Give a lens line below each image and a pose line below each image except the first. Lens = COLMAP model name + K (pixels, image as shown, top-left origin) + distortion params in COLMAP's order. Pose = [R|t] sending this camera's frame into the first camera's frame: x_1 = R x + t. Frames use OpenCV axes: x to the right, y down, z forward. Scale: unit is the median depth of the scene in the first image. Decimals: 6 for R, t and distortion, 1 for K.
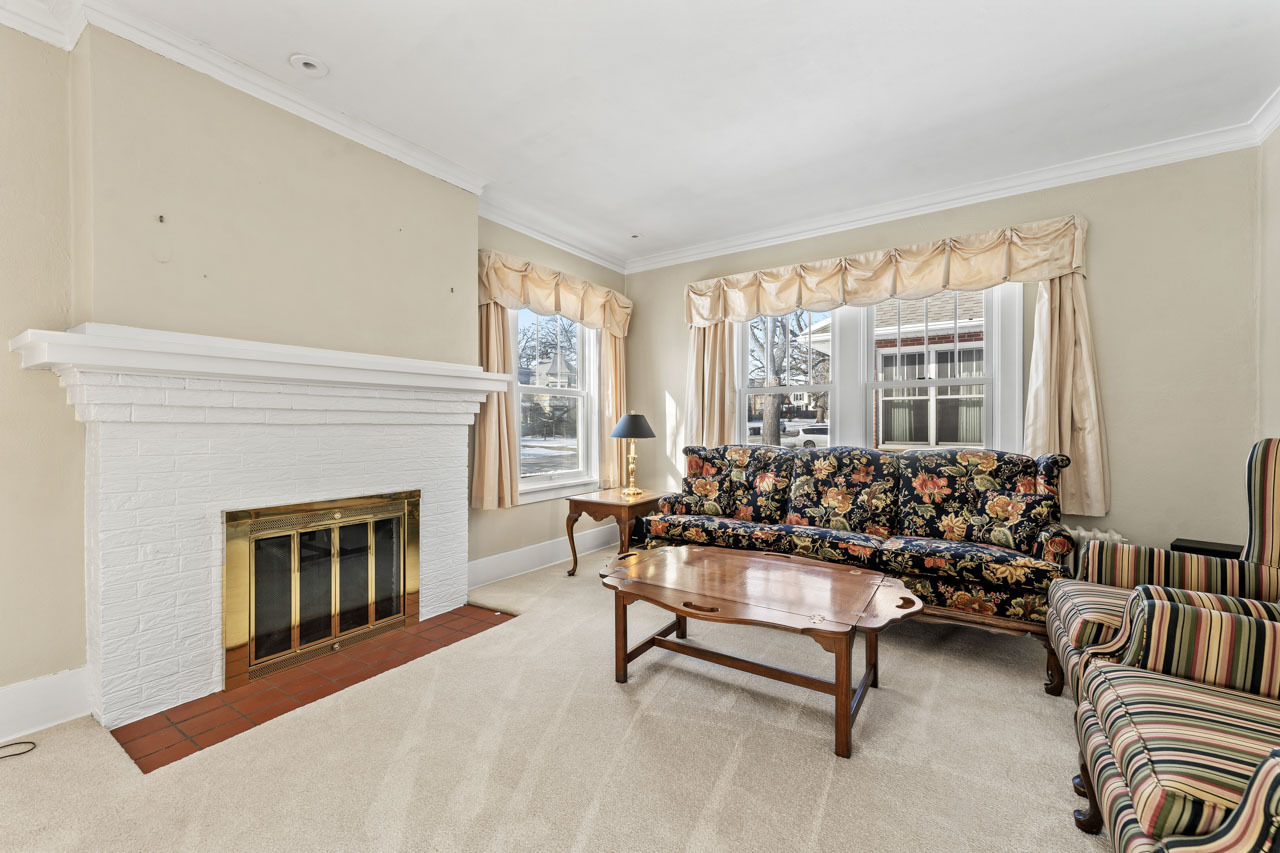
lens RADIAL K [[518.4, 0, 642.0], [0, 518.4, 427.8], [0, 0, 1]] dist [0.000035, 0.000621]
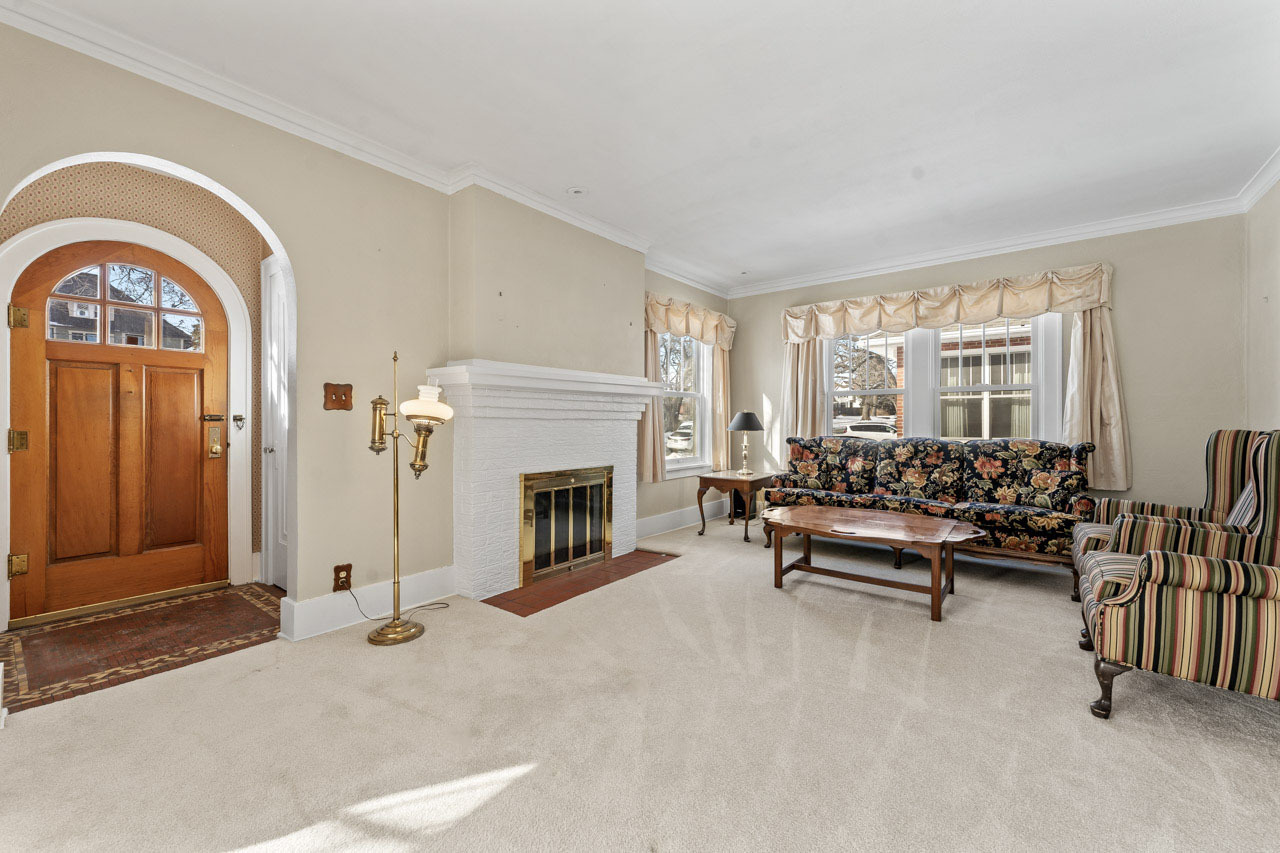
lens RADIAL K [[518.4, 0, 639.8], [0, 518.4, 420.2], [0, 0, 1]] dist [0.000035, 0.000621]
pose [[0.997234, 0.002848, -0.074268, -0.241080], [-0.003413, 0.999966, -0.007481, 0.005693], [0.074244, 0.007713, 0.997210, -0.401581]]
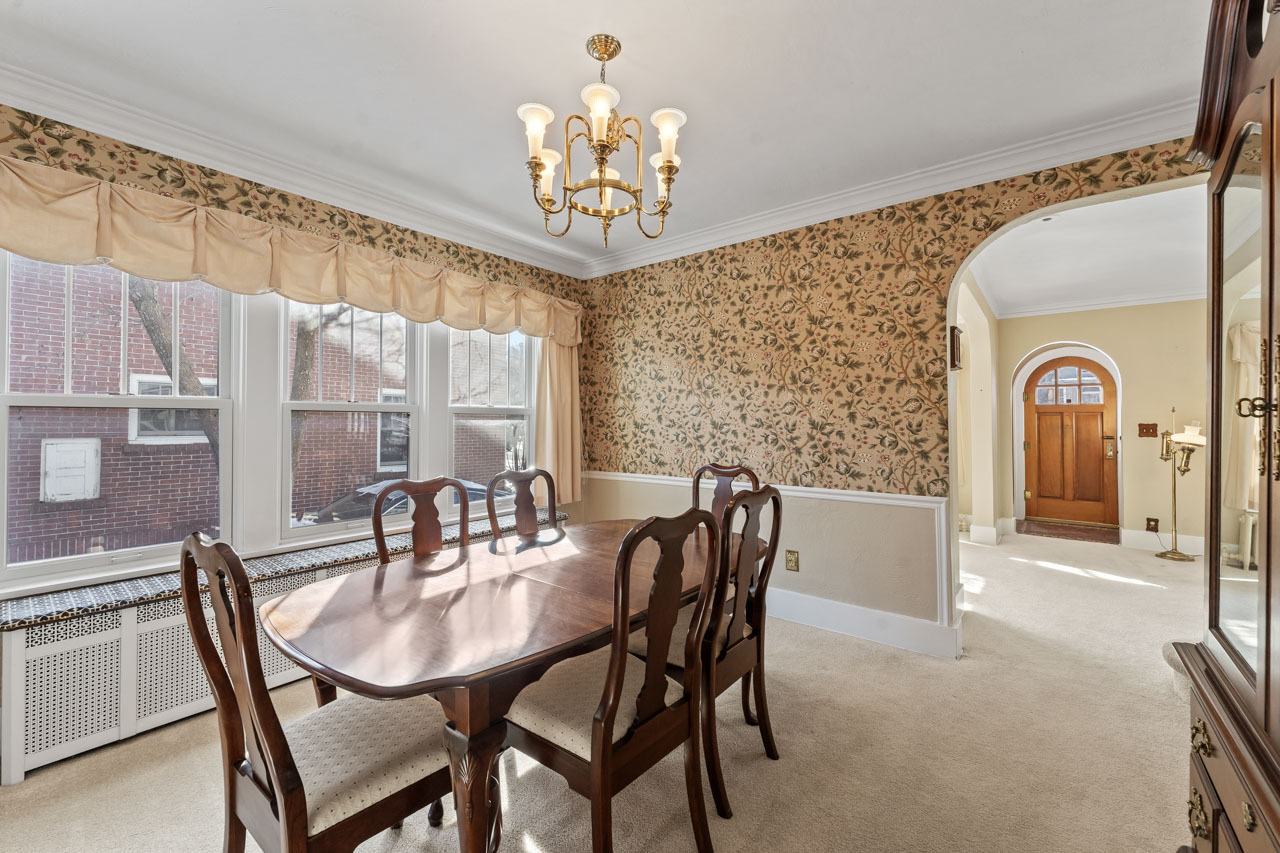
lens RADIAL K [[518.4, 0, 642.6], [0, 518.4, 420.8], [0, 0, 1]] dist [0.000035, 0.000621]
pose [[-0.075918, -0.000557, -0.997114, 1.314189], [-0.009741, 0.999953, 0.000183, -0.068942], [0.997066, 0.009726, -0.075920, -1.258894]]
